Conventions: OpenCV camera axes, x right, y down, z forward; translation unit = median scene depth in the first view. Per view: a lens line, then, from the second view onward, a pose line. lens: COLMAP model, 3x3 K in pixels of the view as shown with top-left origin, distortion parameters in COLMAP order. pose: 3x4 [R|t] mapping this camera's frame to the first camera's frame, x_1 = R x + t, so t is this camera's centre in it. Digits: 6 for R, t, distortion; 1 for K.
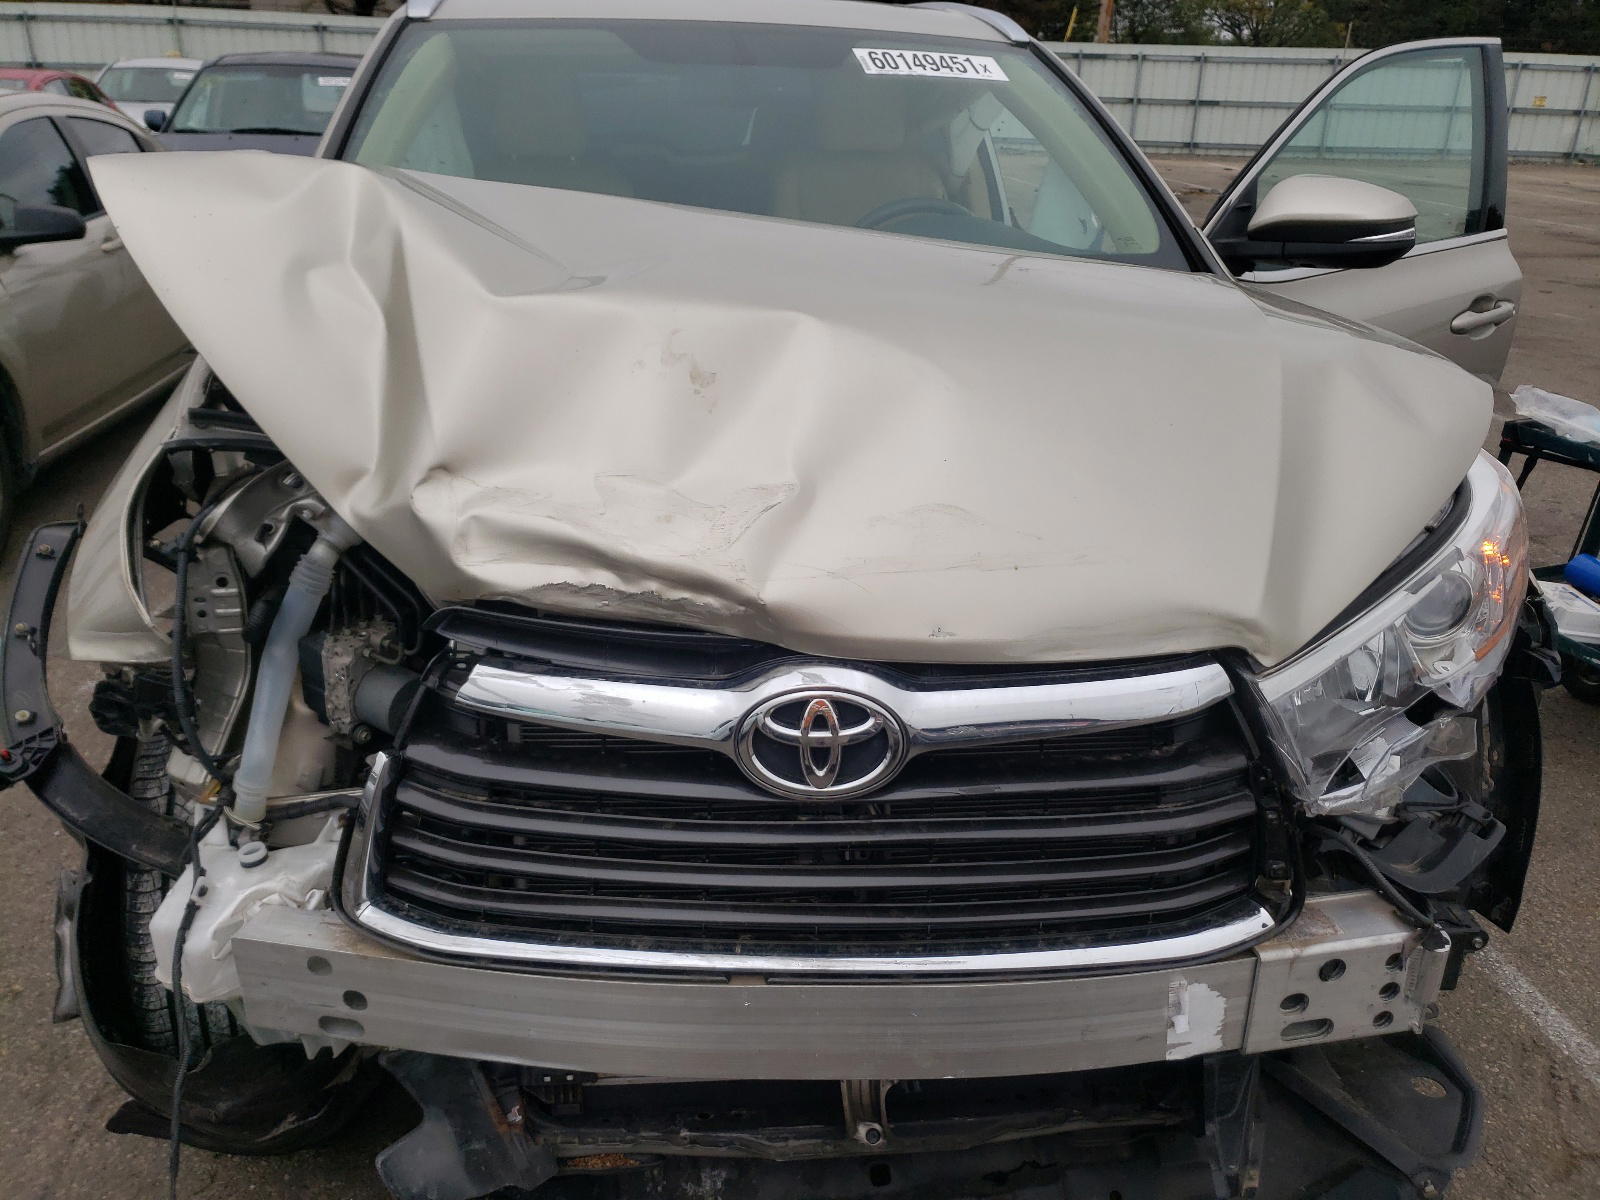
lens RADIAL K [[1233.6, 0, 799.5], [0, 1233.6, 592.9], [0, 0, 1]] dist [0.047464, -0.003445]
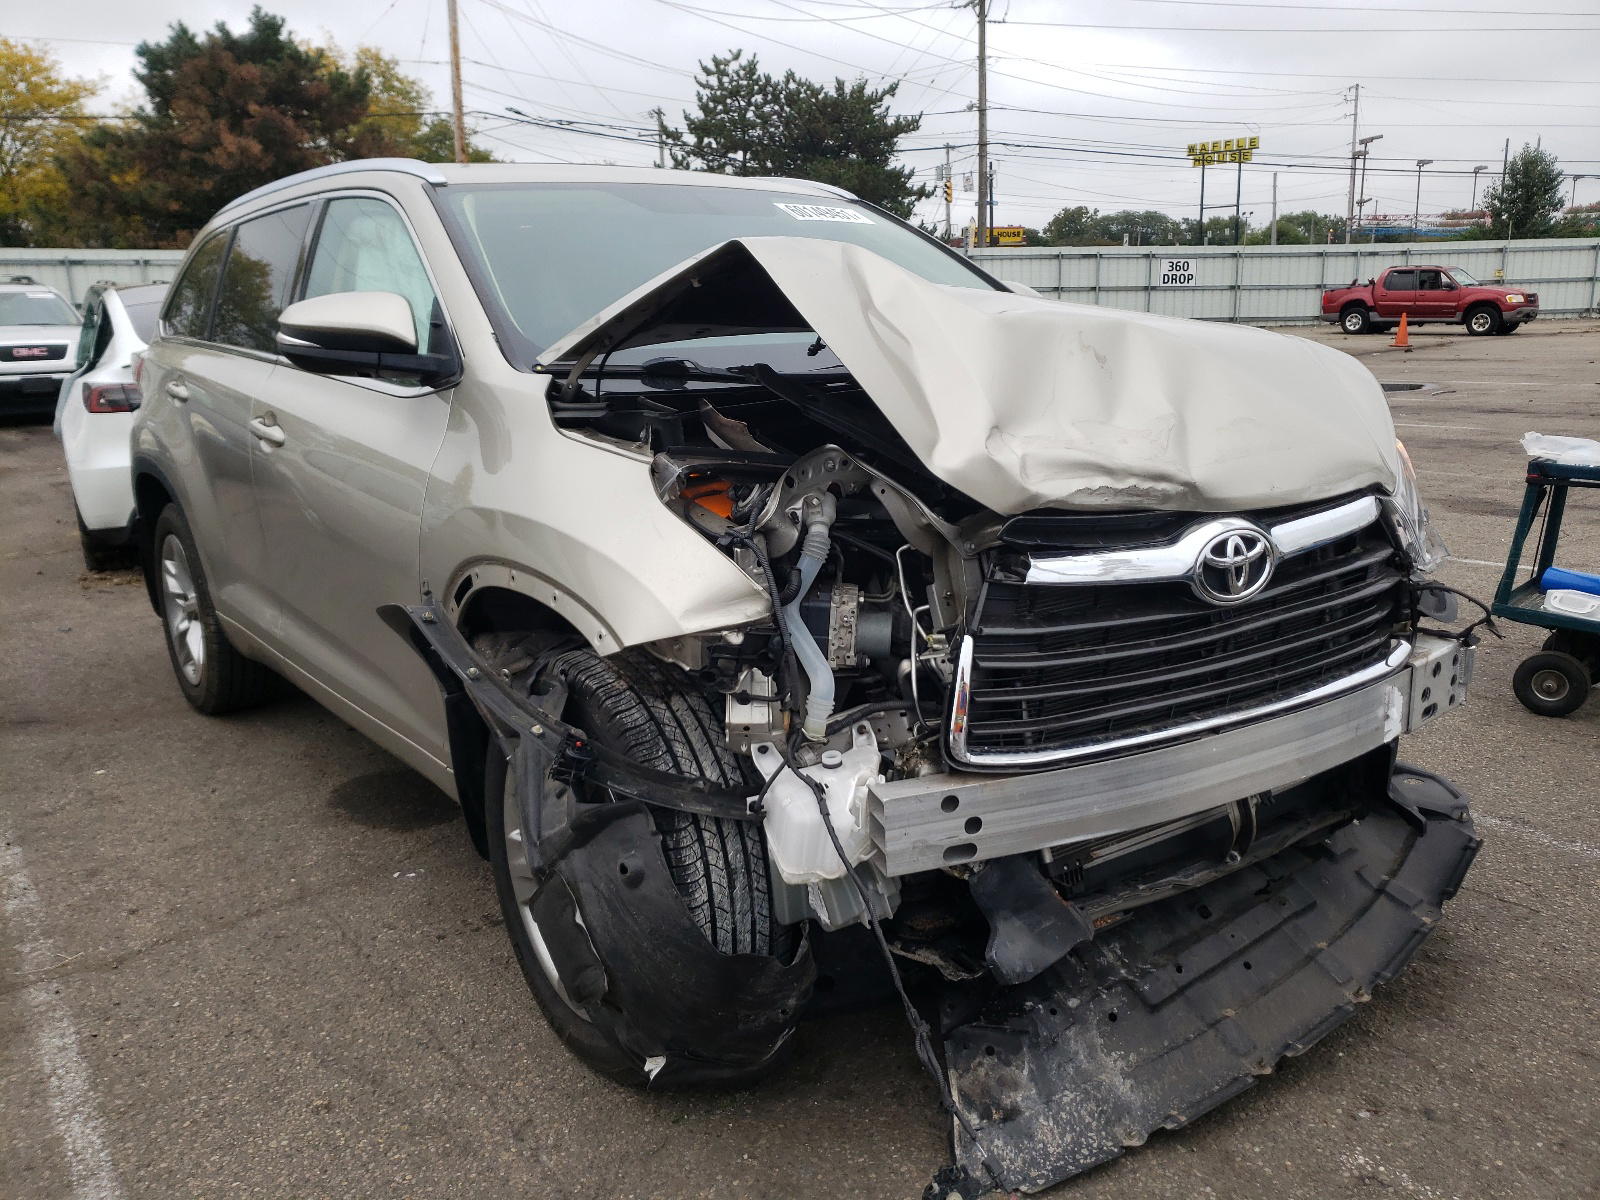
lens RADIAL K [[1233.6, 0, 799.6], [0, 1233.6, 606.2], [0, 0, 1]] dist [0.047464, -0.003445]
pose [[0.873835, -0.158954, 0.459507, -1.183415], [0.222614, 0.970976, -0.087457, 0.182157], [-0.432269, 0.178716, 0.883858, -0.164157]]
